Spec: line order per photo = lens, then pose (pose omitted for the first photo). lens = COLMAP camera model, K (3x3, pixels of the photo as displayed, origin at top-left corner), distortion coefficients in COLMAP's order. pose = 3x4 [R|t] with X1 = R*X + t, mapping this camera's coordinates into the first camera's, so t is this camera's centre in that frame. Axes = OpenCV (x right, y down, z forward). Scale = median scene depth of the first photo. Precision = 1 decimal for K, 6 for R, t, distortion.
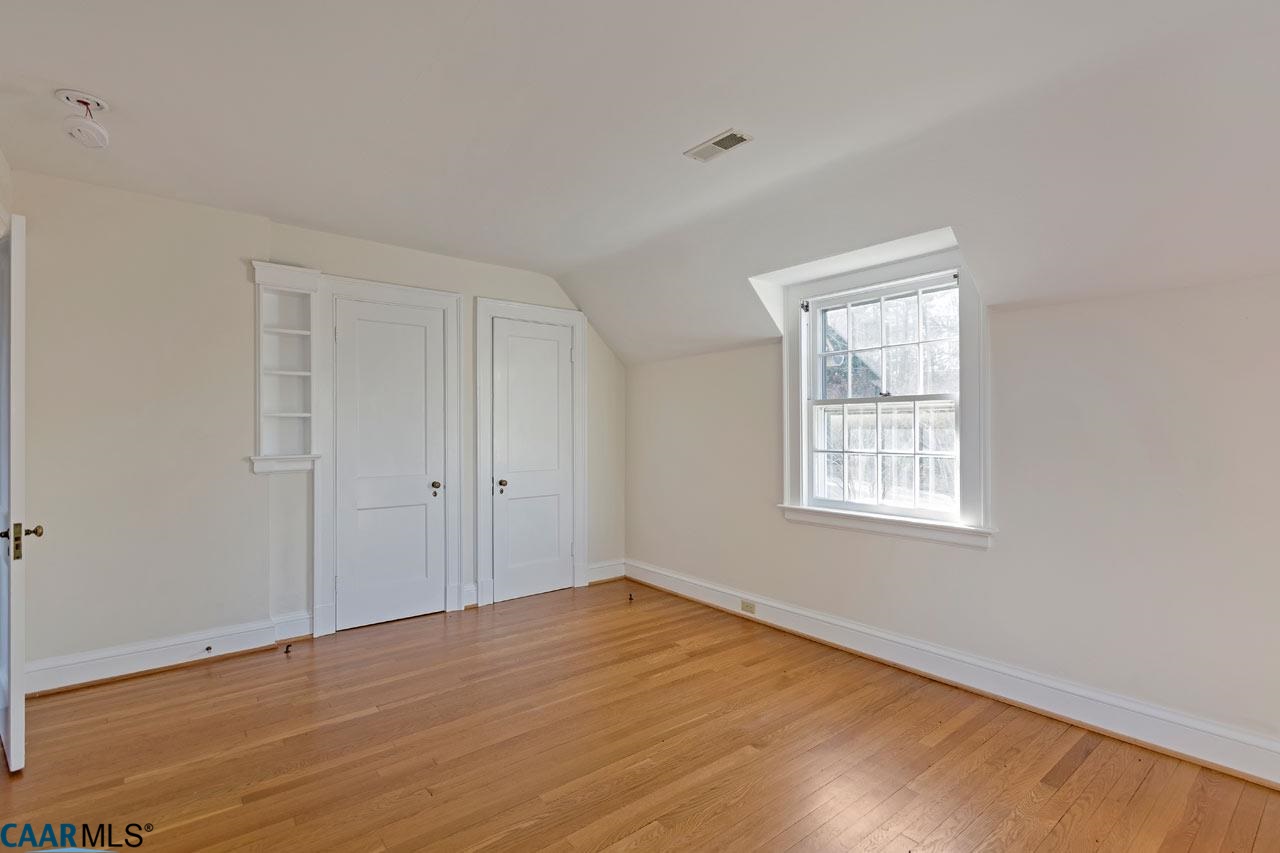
lens RADIAL K [[590.2, 0, 640.0], [0, 590.2, 426.5], [0, 0, 1]] dist [0.001209, -0.000095]
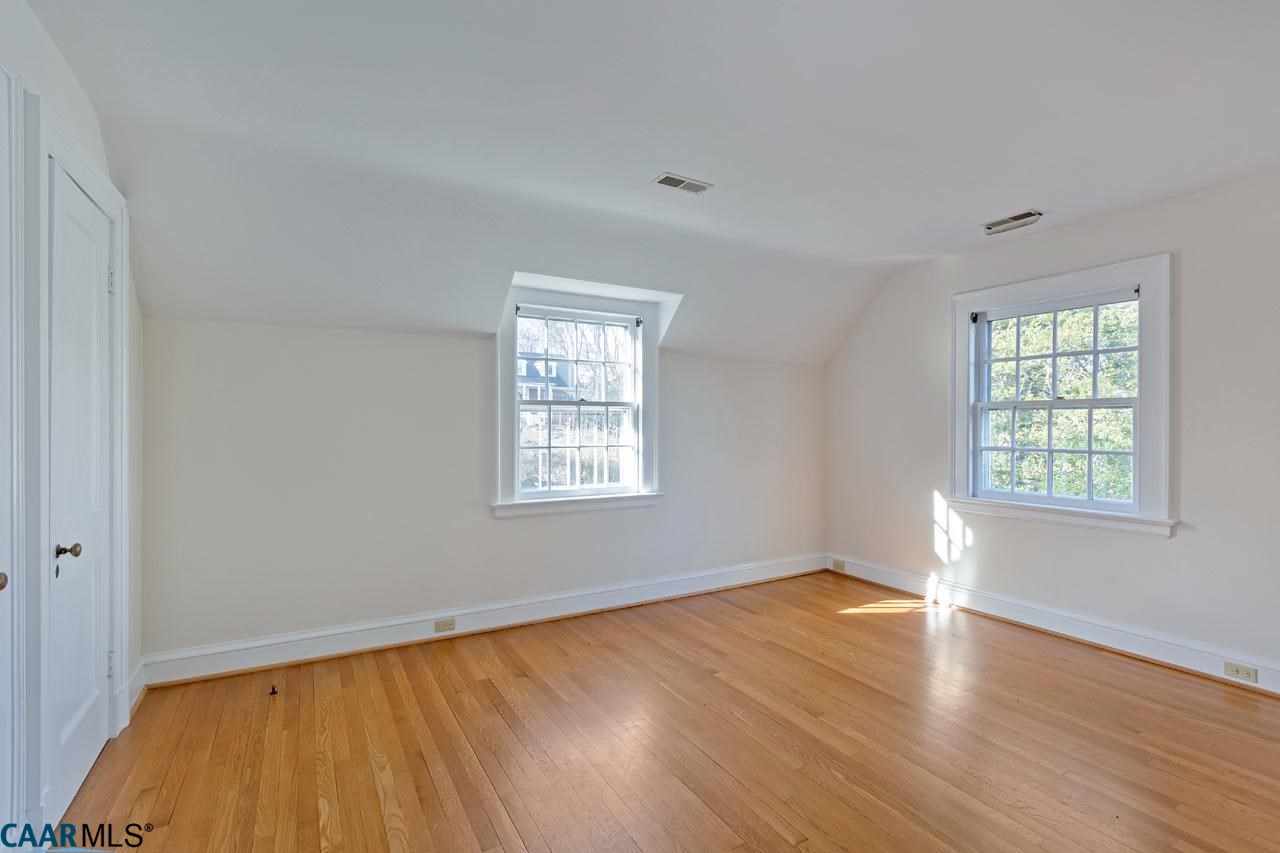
lens RADIAL K [[590.2, 0, 640.0], [0, 590.2, 426.5], [0, 0, 1]] dist [0.001209, -0.000095]
pose [[0.142038, 0.003963, 0.989853, -0.790020], [-0.006679, 0.999973, -0.003045, 0.005997], [-0.989839, -0.006179, 0.142061, 0.699292]]
